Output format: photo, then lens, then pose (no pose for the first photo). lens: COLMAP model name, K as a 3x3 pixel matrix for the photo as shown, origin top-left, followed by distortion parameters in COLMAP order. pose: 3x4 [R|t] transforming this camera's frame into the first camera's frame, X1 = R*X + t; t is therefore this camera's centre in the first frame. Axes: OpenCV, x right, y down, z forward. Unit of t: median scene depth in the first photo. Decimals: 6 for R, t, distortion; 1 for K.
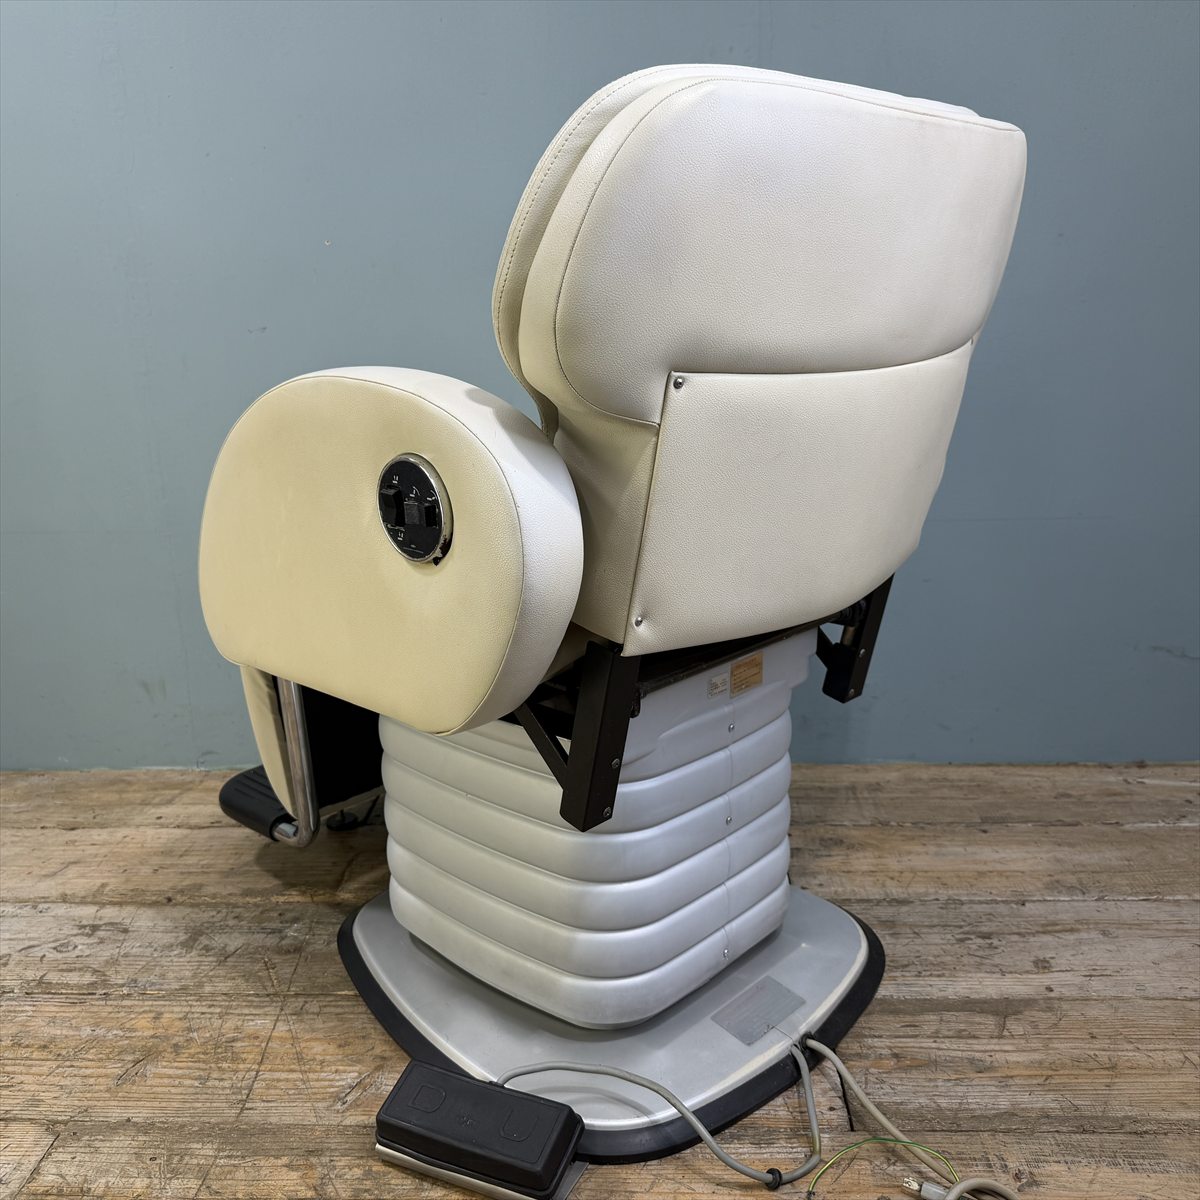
lens RADIAL K [[1226.5, 0, 604.1], [0, 1226.5, 605.1], [0, 0, 1]] dist [-0.033270, 0.000000]
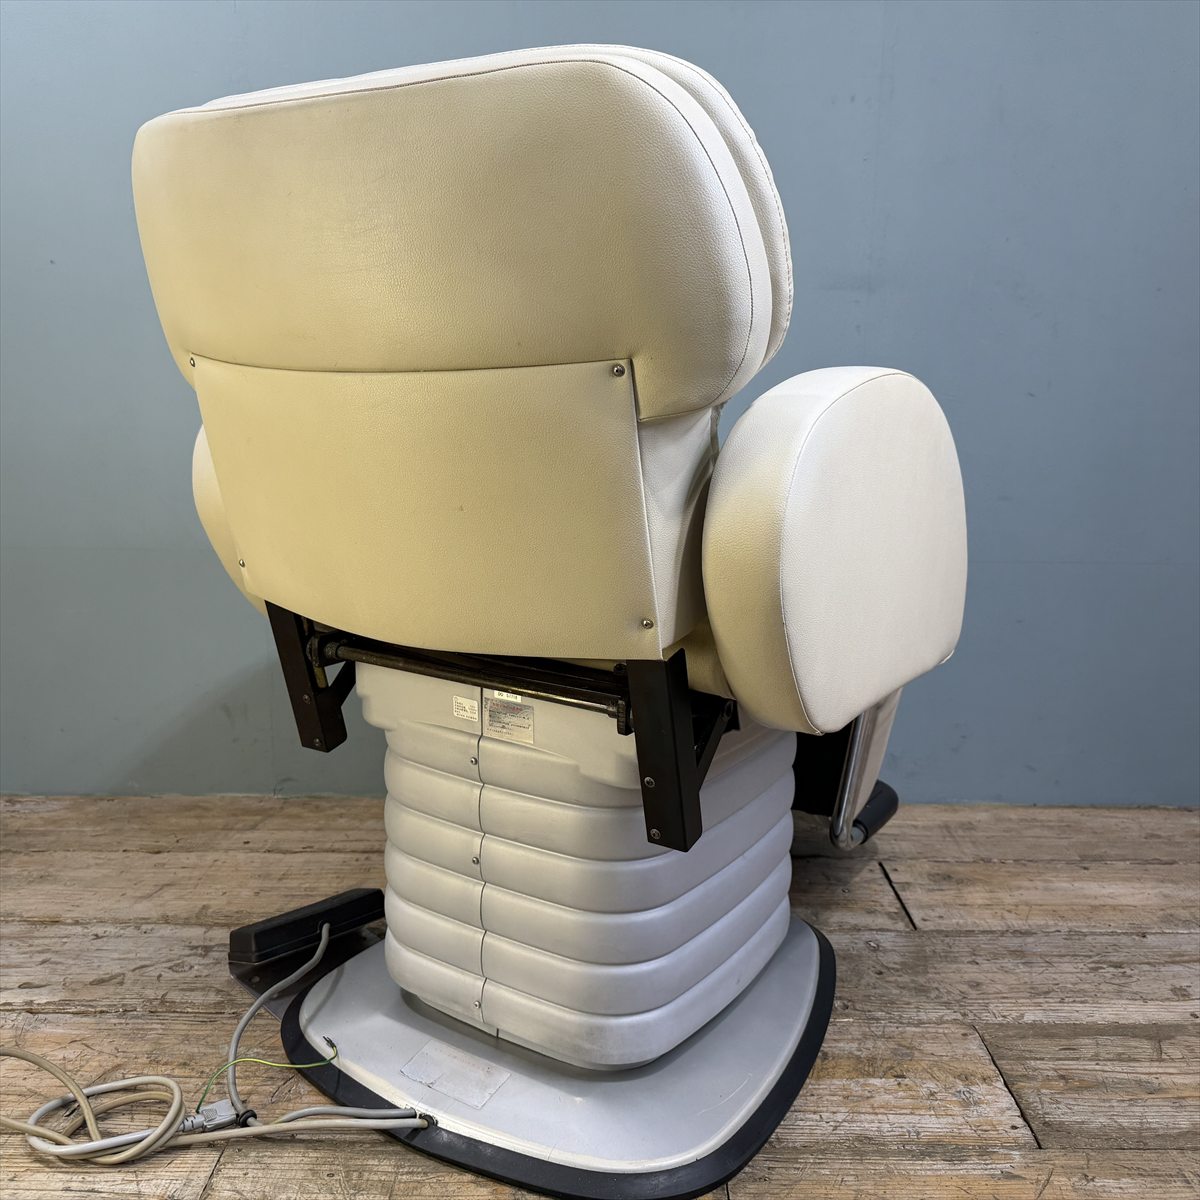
lens RADIAL K [[1226.5, 0, 603.8], [0, 1226.5, 597.6], [0, 0, 1]] dist [-0.033270, 0.000000]
pose [[0.998582, 0.028474, 0.044987, -0.141016], [-0.025516, 0.997559, -0.064998, 0.038200], [-0.046728, 0.063758, 0.996871, 0.000783]]
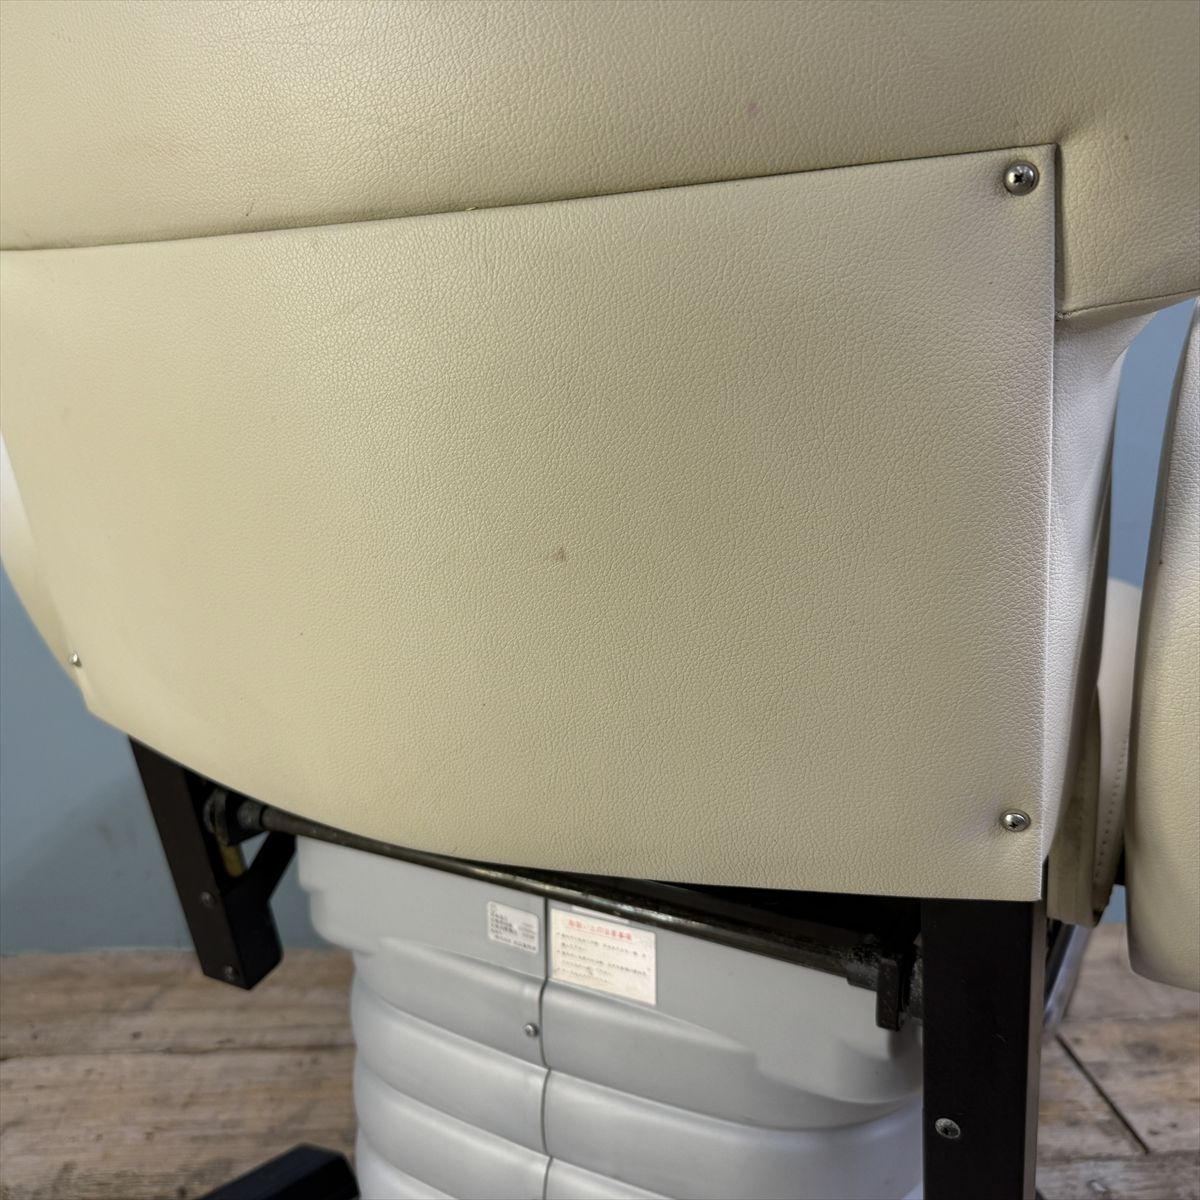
lens RADIAL K [[1226.5, 0, 593.2], [0, 1226.5, 605.2], [0, 0, 1]] dist [-0.033270, 0.000000]
pose [[0.995241, 0.000591, 0.097441, -0.196770], [0.006948, 0.997005, -0.077019, -0.009013], [-0.097195, 0.077329, 0.992257, 0.321948]]
